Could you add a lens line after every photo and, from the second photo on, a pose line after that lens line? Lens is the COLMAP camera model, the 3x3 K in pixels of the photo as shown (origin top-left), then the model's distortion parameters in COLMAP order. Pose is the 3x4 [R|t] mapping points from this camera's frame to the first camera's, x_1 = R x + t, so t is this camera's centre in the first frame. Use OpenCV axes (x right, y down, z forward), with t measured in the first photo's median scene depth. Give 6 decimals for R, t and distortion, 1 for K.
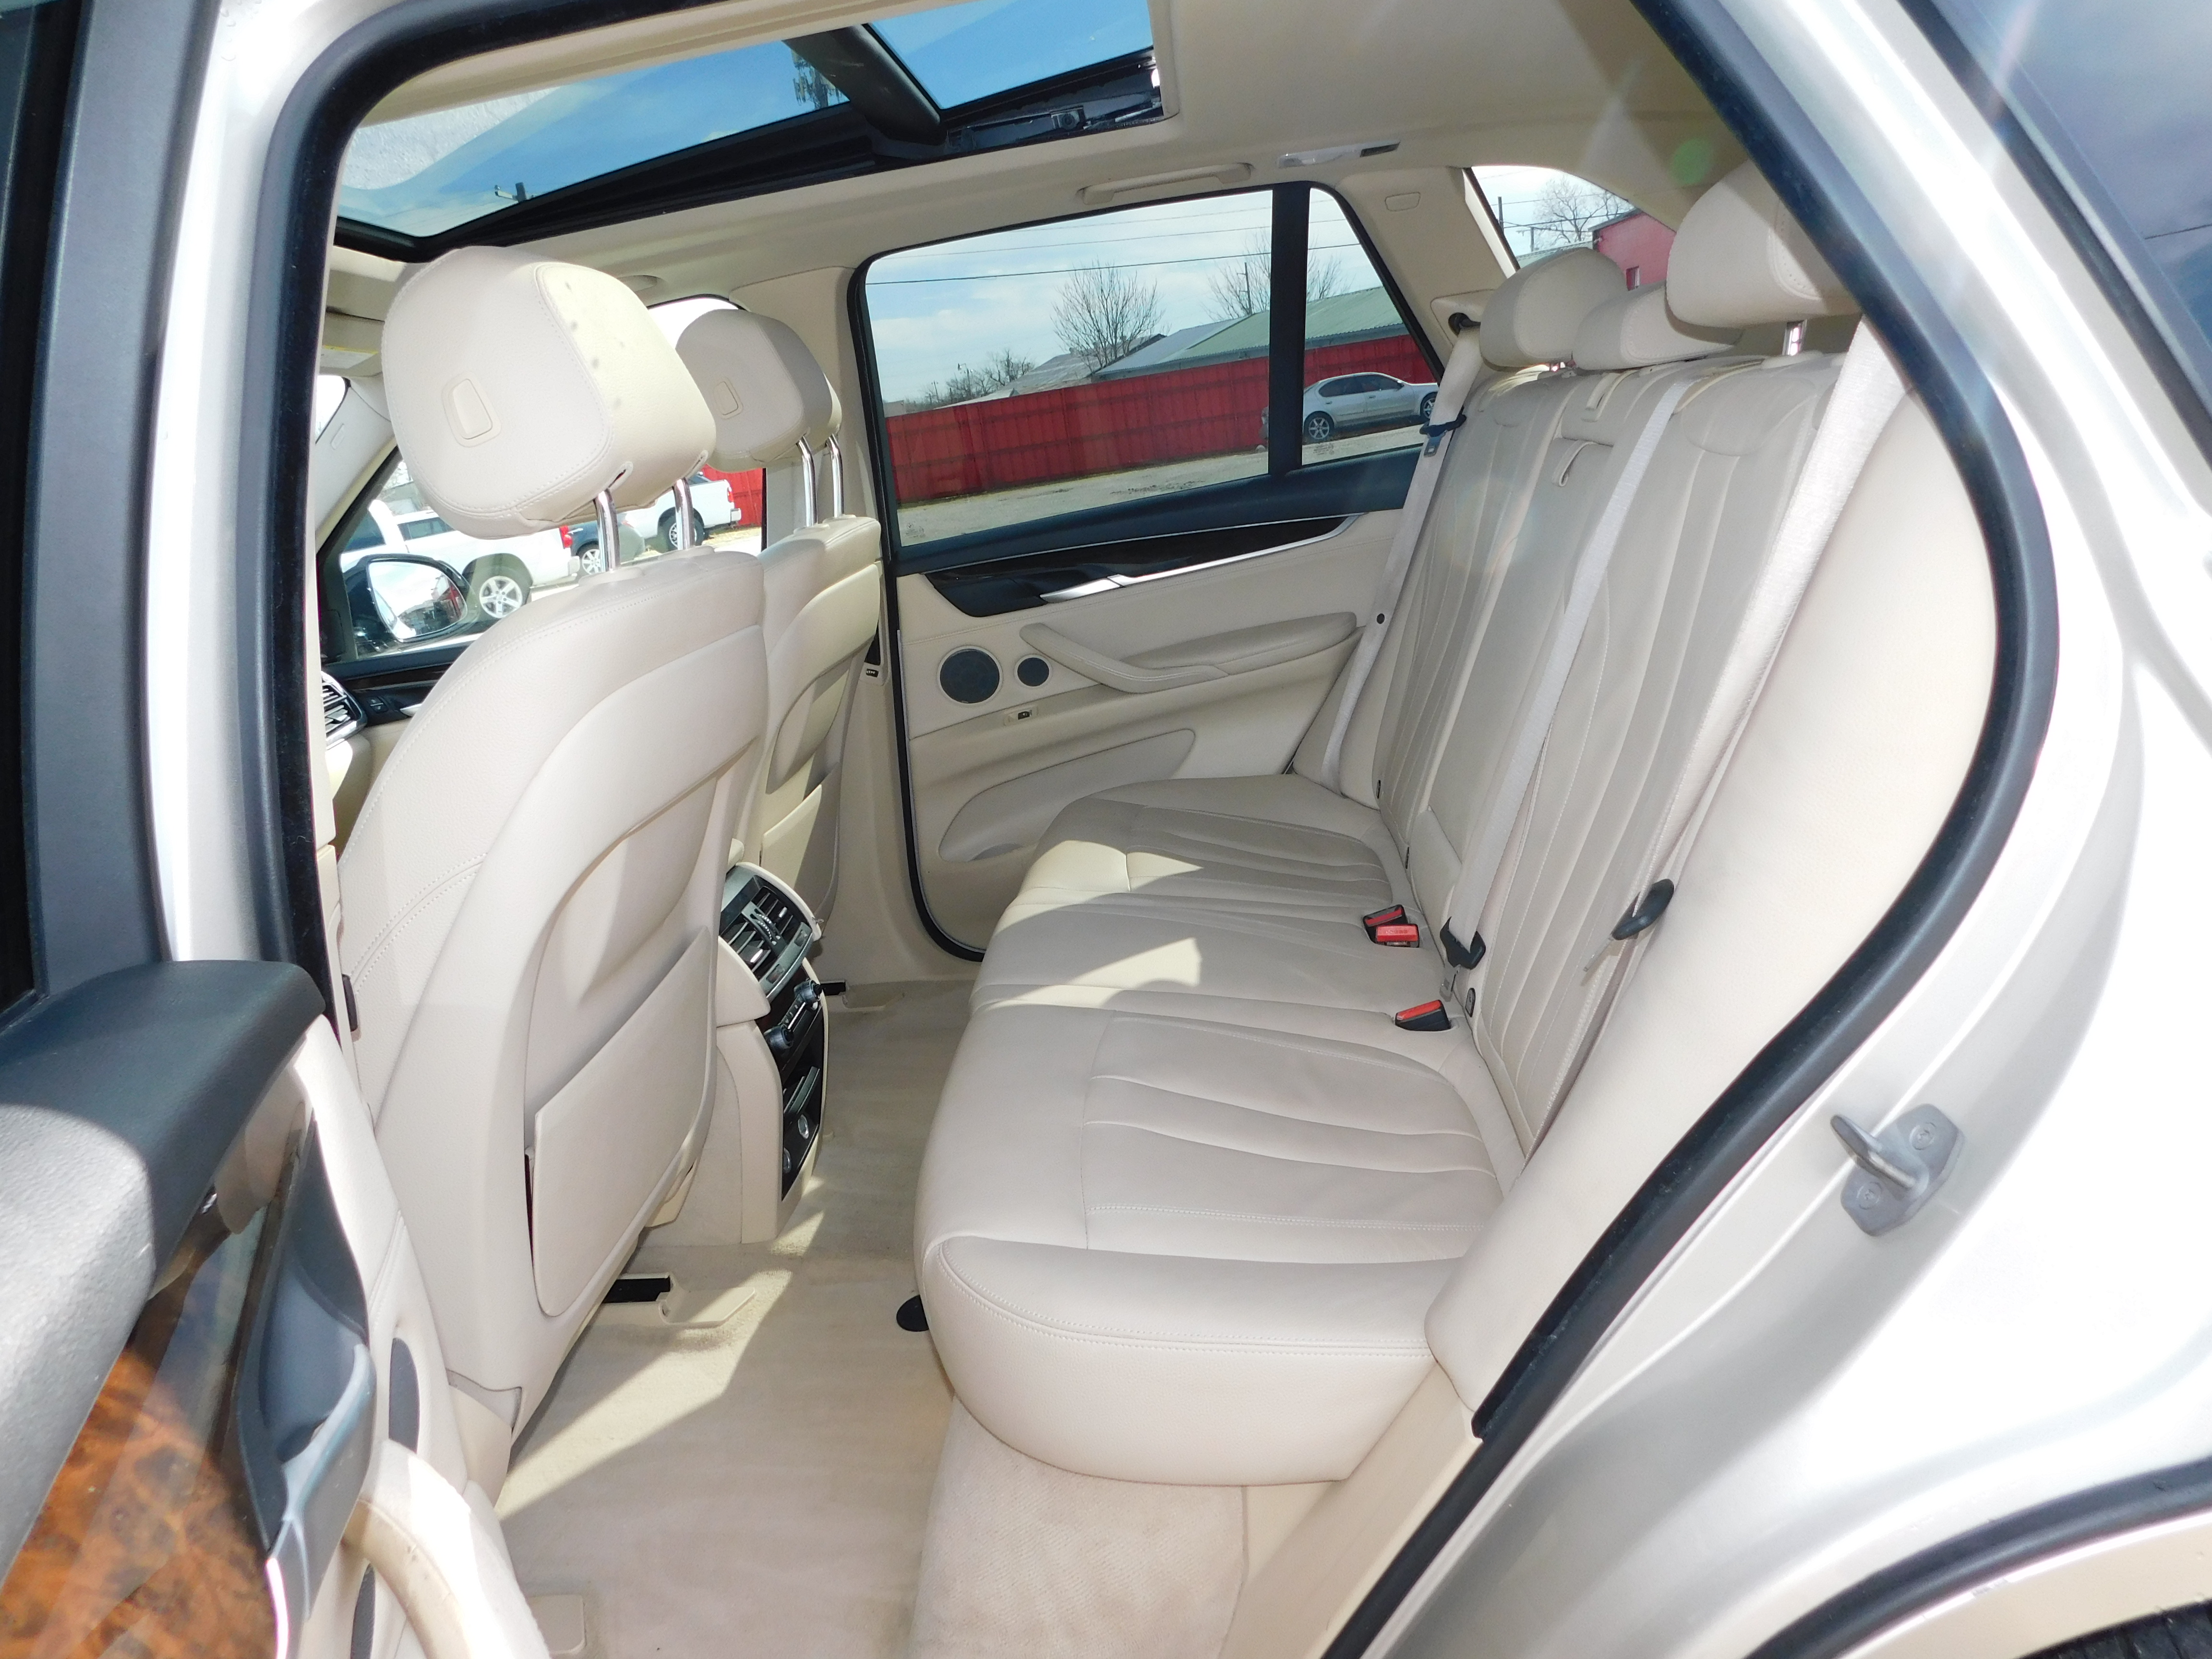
lens RADIAL K [[1449.2, 0, 1112.8], [0, 1449.2, 816.0], [0, 0, 1]] dist [-0.073782, 0.054335]
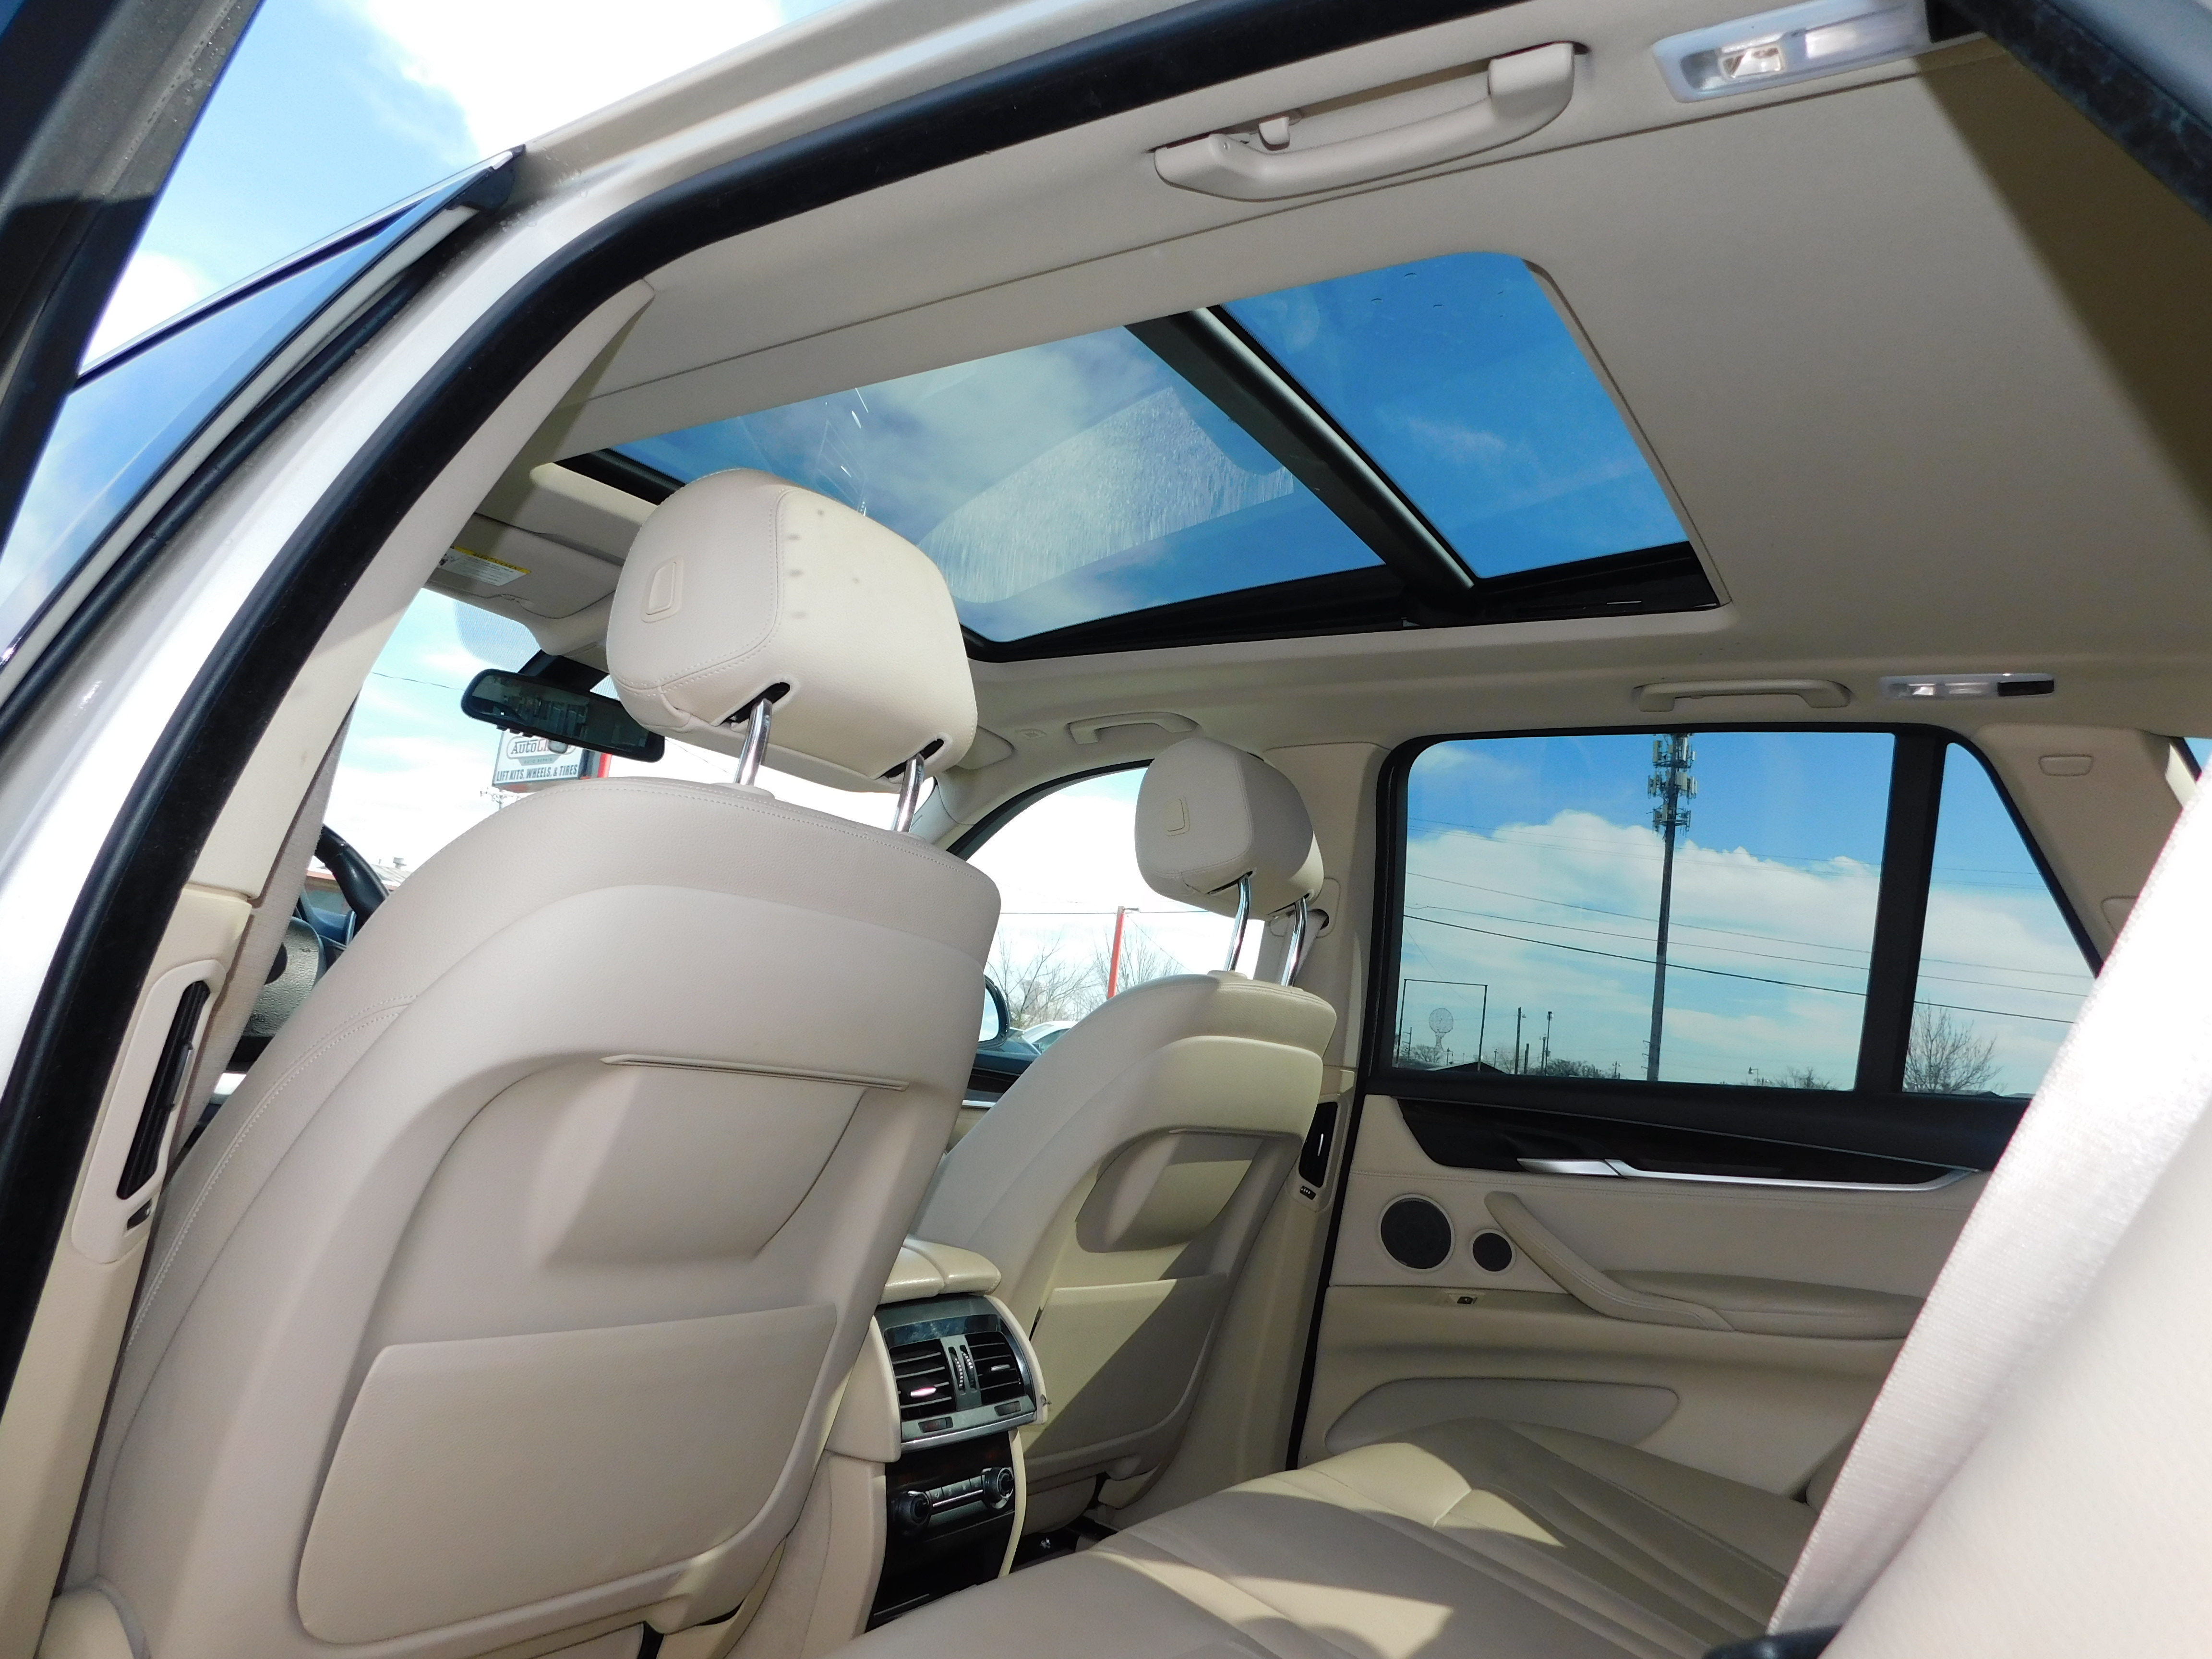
lens RADIAL K [[1448.5, 0, 1114.3], [0, 1448.5, 827.2], [0, 0, 1]] dist [-0.082380, 0.057551]
pose [[0.839613, 0.168684, -0.516329, 0.148129], [-0.368429, 0.875331, -0.313139, 0.022057], [0.399138, 0.453146, 0.797087, 0.179247]]
